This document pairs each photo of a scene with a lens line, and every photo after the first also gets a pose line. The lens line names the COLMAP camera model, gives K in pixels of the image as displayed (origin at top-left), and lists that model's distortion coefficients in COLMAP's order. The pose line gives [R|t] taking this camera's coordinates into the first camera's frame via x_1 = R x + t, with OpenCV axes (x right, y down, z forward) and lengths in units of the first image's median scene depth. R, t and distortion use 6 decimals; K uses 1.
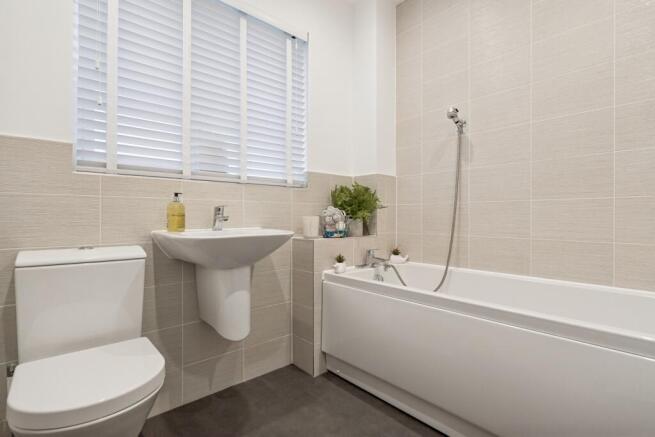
lens RADIAL K [[309.4, 0, 327.8], [0, 309.4, 217.3], [0, 0, 1]] dist [-0.000030, -0.000314]
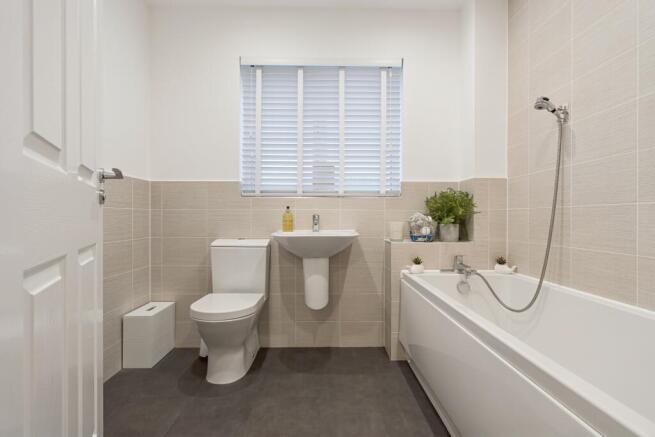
lens RADIAL K [[309.4, 0, 329.5], [0, 309.4, 219.6], [0, 0, 1]] dist [-0.000030, -0.000314]
pose [[0.766461, 0.003833, -0.642279, 0.486721], [-0.004044, 0.999991, 0.001141, -0.011555], [0.642278, 0.001723, 0.766470, -0.034560]]
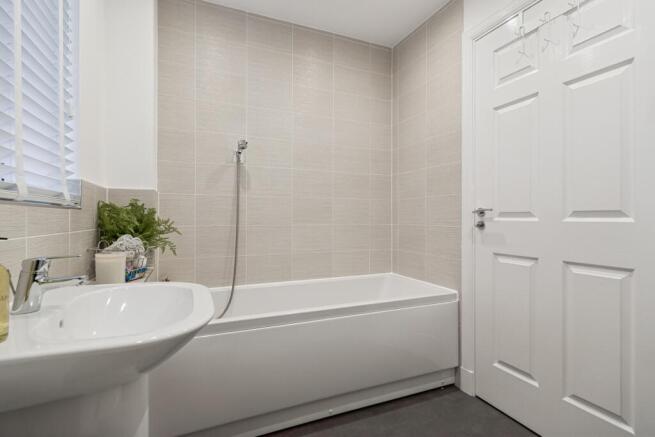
lens RADIAL K [[309.4, 0, 313.5], [0, 309.4, 221.3], [0, 0, 1]] dist [-0.000030, -0.000314]
pose [[0.343047, -0.009823, 0.939267, -0.514239], [-0.002356, 0.999933, 0.011318, -0.077576], [-0.939315, -0.006095, 0.343001, 0.377903]]
